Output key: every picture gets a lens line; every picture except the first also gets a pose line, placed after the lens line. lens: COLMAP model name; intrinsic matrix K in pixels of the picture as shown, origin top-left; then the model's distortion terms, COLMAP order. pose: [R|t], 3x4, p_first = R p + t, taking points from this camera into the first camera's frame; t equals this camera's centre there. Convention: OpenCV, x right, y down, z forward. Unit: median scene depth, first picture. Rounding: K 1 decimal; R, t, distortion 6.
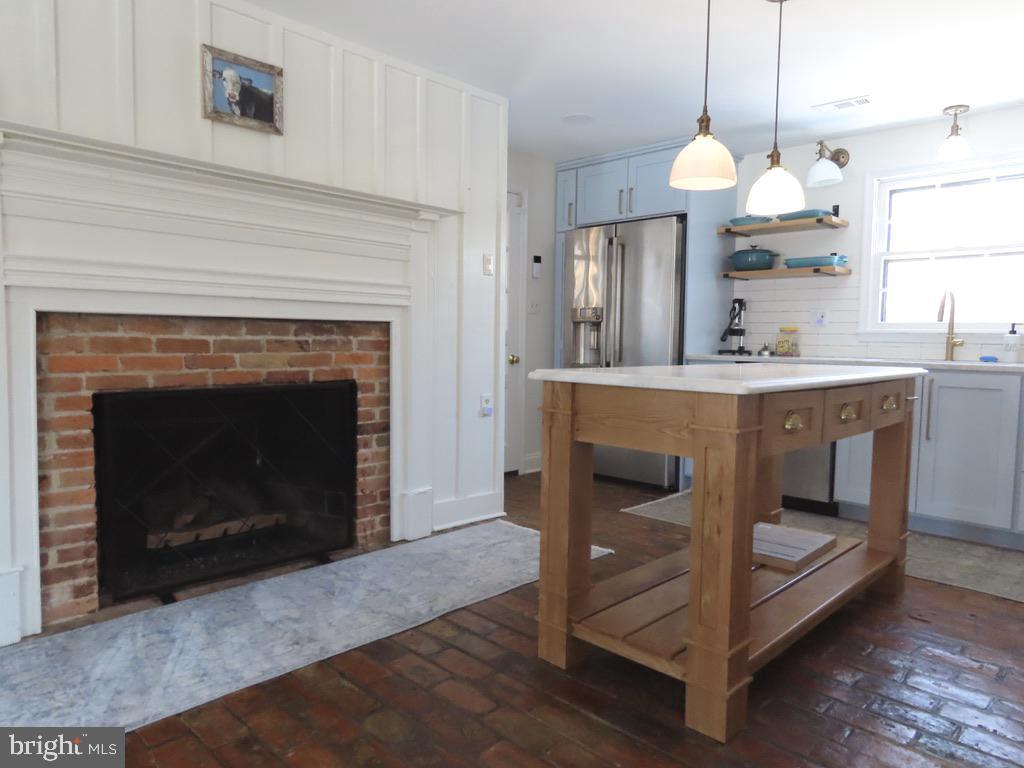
lens RADIAL K [[668.3, 0, 512.0], [0, 668.3, 384.0], [0, 0, 1]] dist [0.001506, -0.000201]
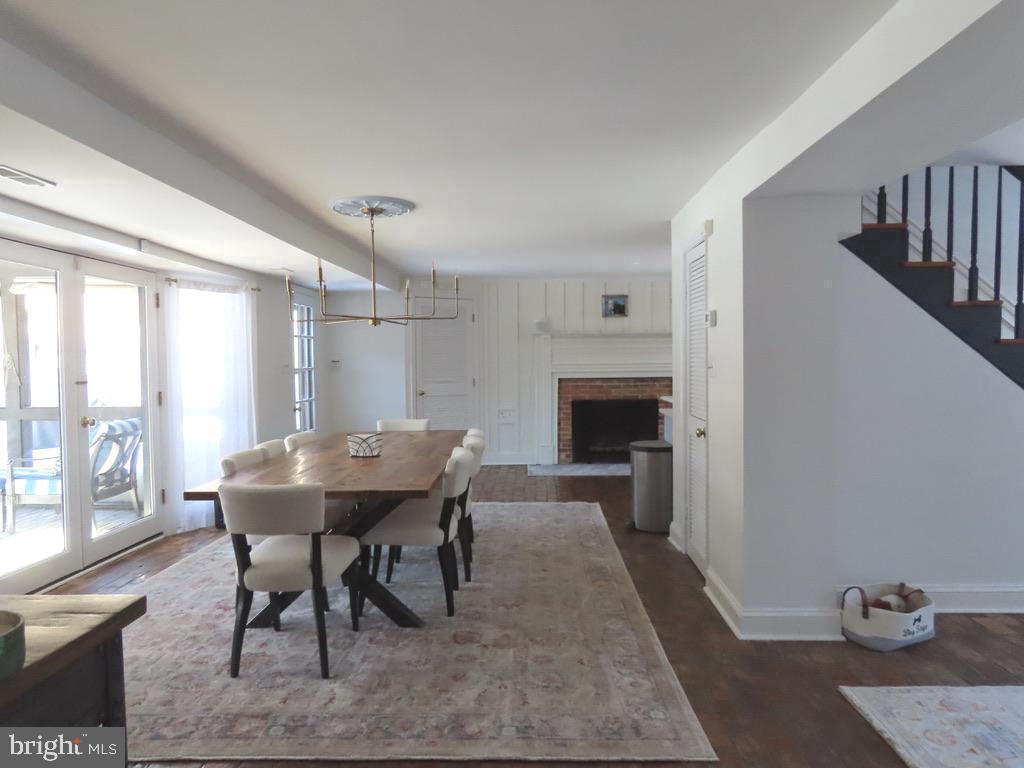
lens RADIAL K [[668.3, 0, 512.0], [0, 668.3, 384.0], [0, 0, 1]] dist [0.001506, -0.000201]
pose [[0.675036, 0.007055, -0.737751, 1.717035], [-0.029996, 0.999390, -0.017890, -0.001011], [0.737175, 0.034206, 0.674836, -1.576415]]
